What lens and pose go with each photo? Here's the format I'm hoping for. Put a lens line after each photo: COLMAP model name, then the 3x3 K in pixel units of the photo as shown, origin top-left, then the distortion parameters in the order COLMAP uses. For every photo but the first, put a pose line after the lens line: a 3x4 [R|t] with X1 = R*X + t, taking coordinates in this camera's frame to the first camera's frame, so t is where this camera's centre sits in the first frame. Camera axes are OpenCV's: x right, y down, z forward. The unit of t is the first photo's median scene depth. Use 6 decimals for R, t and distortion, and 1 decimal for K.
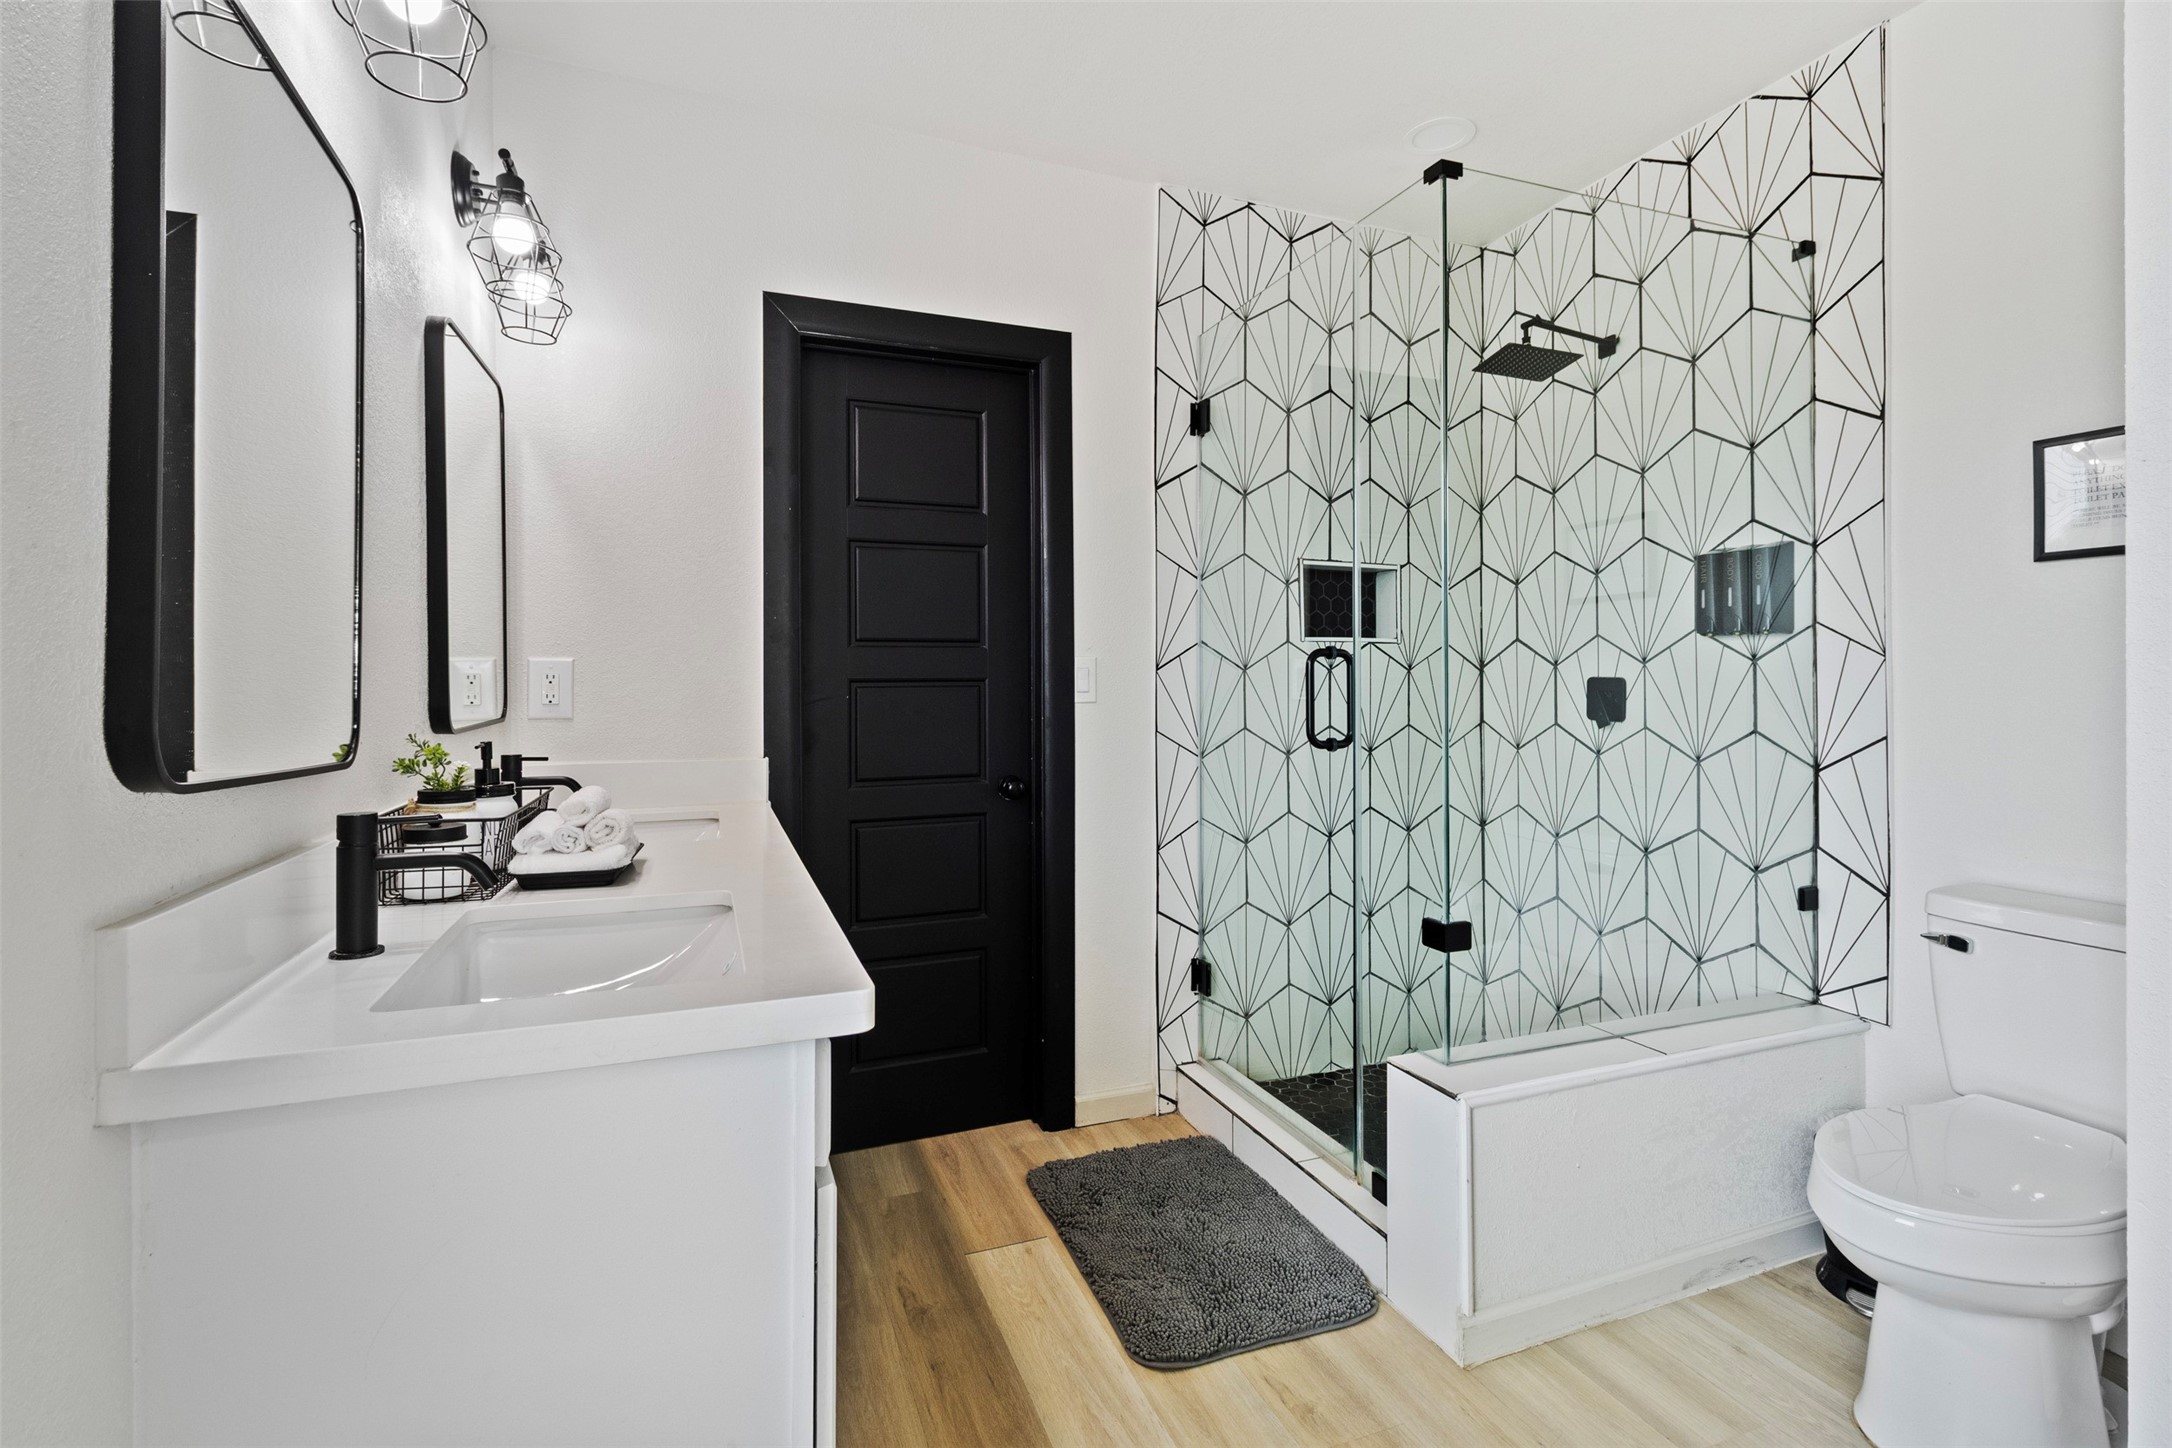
lens RADIAL K [[998.4, 0, 1081.8], [0, 998.4, 669.1], [0, 0, 1]] dist [0.002164, 0.000836]
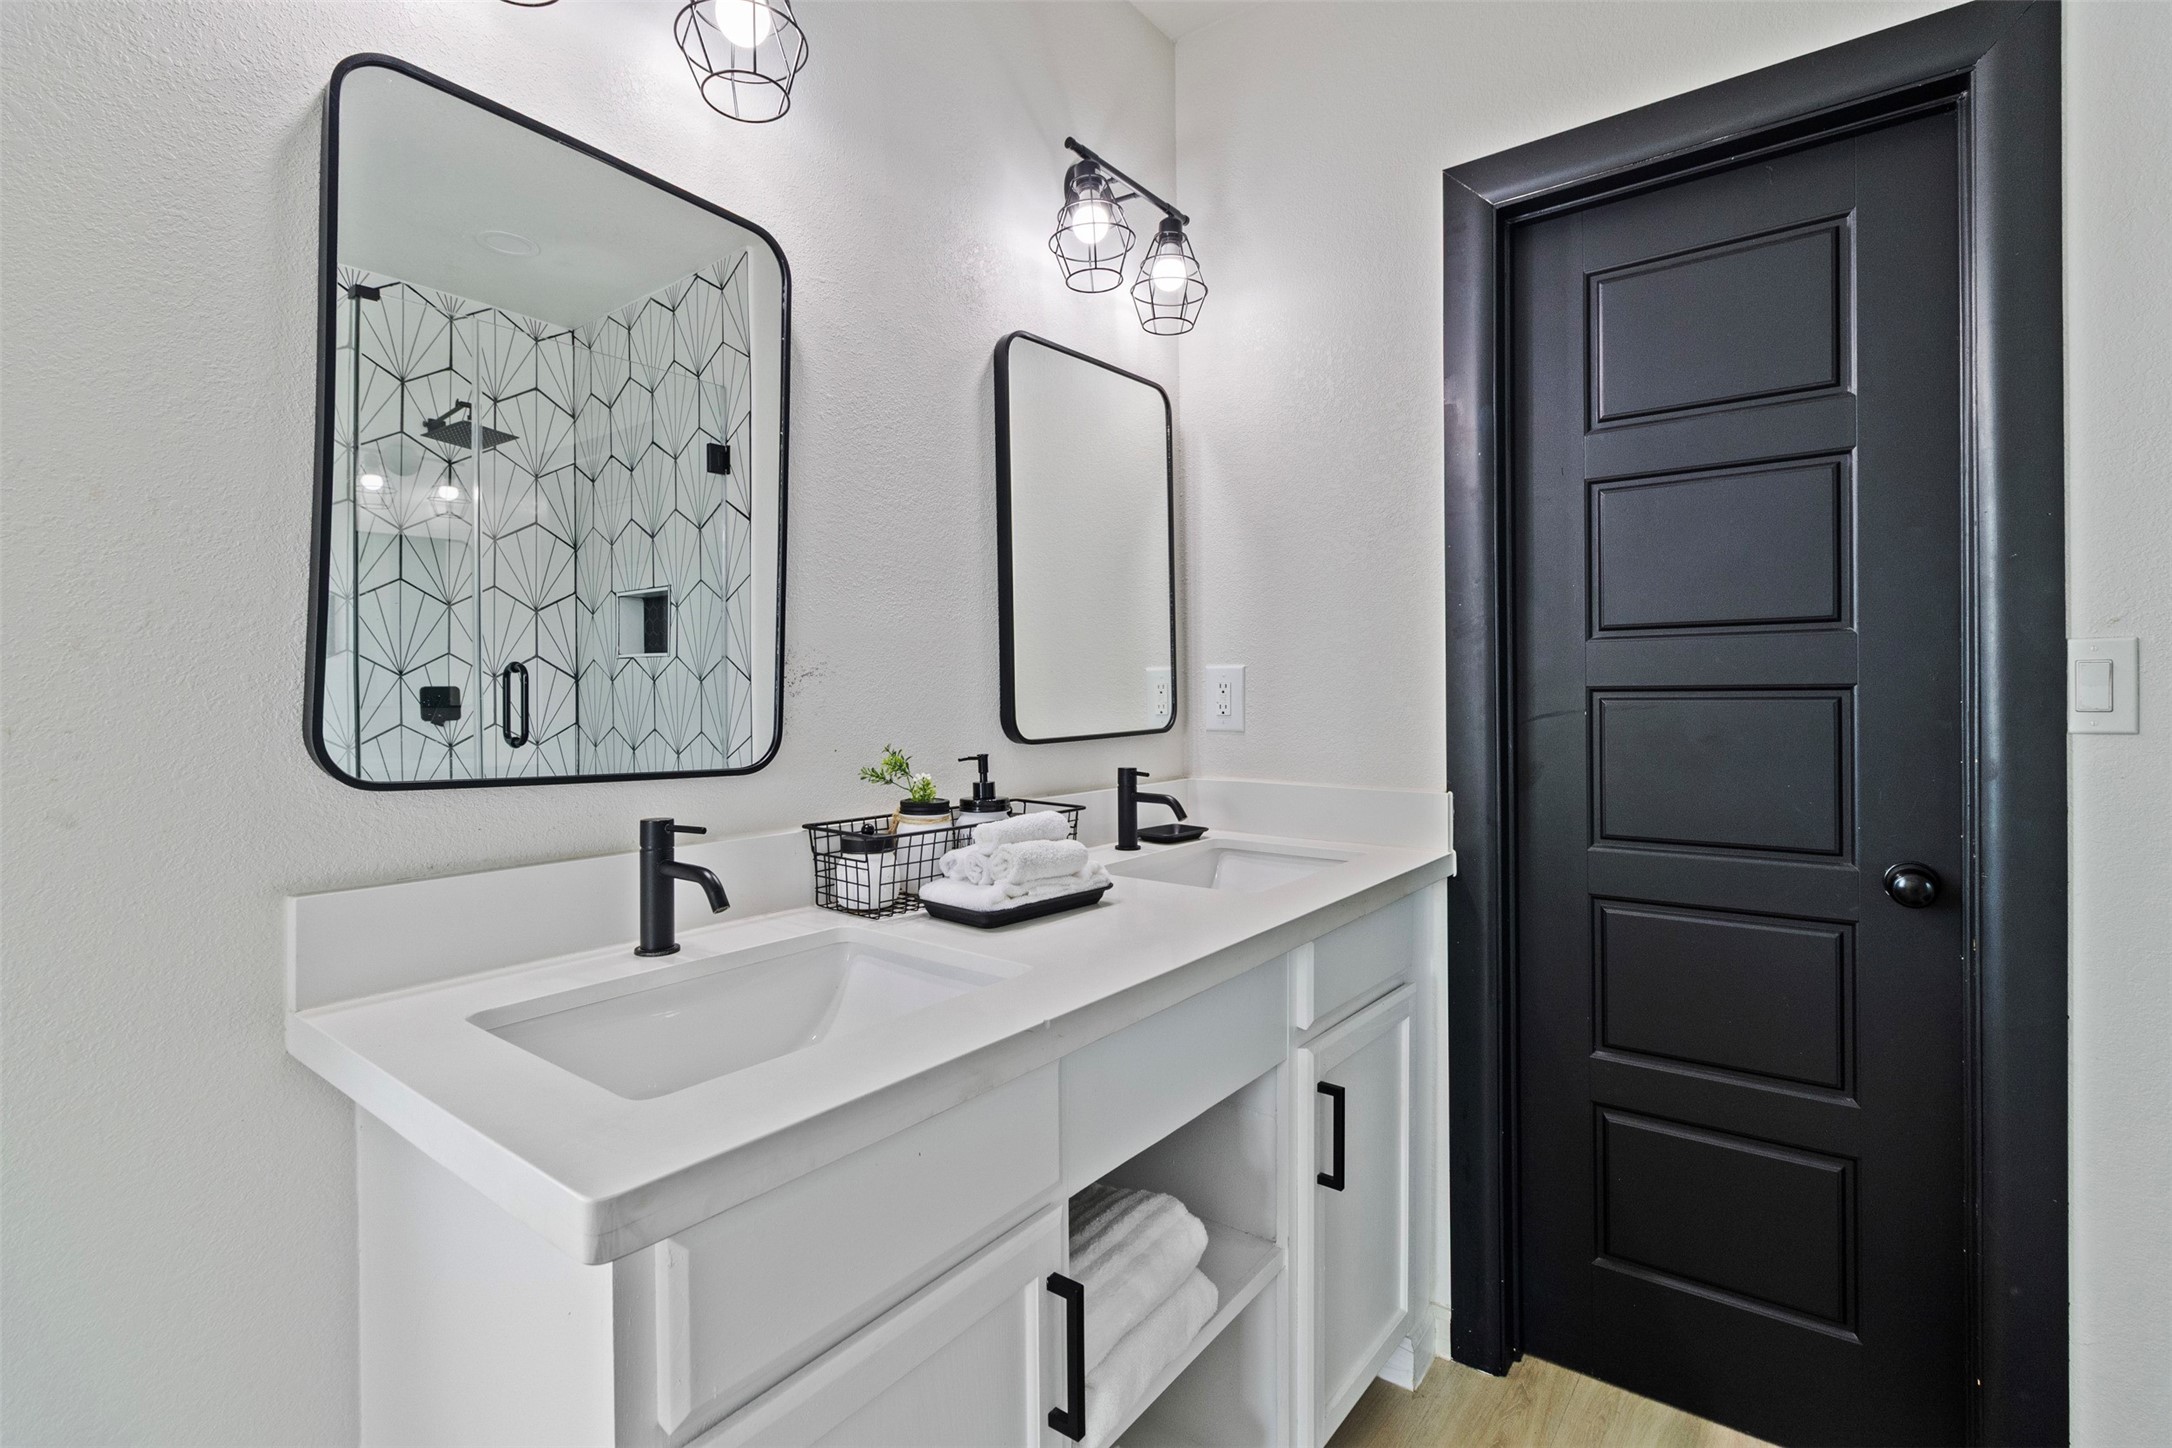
lens RADIAL K [[993.1, 0, 1076.3], [0, 993.1, 690.4], [0, 0, 1]] dist [0.001799, 0.000627]
pose [[0.516642, -0.000130, -0.856202, 0.177326], [0.014714, 0.999854, 0.008727, 0.001551], [0.856075, -0.017107, 0.516568, 0.372630]]
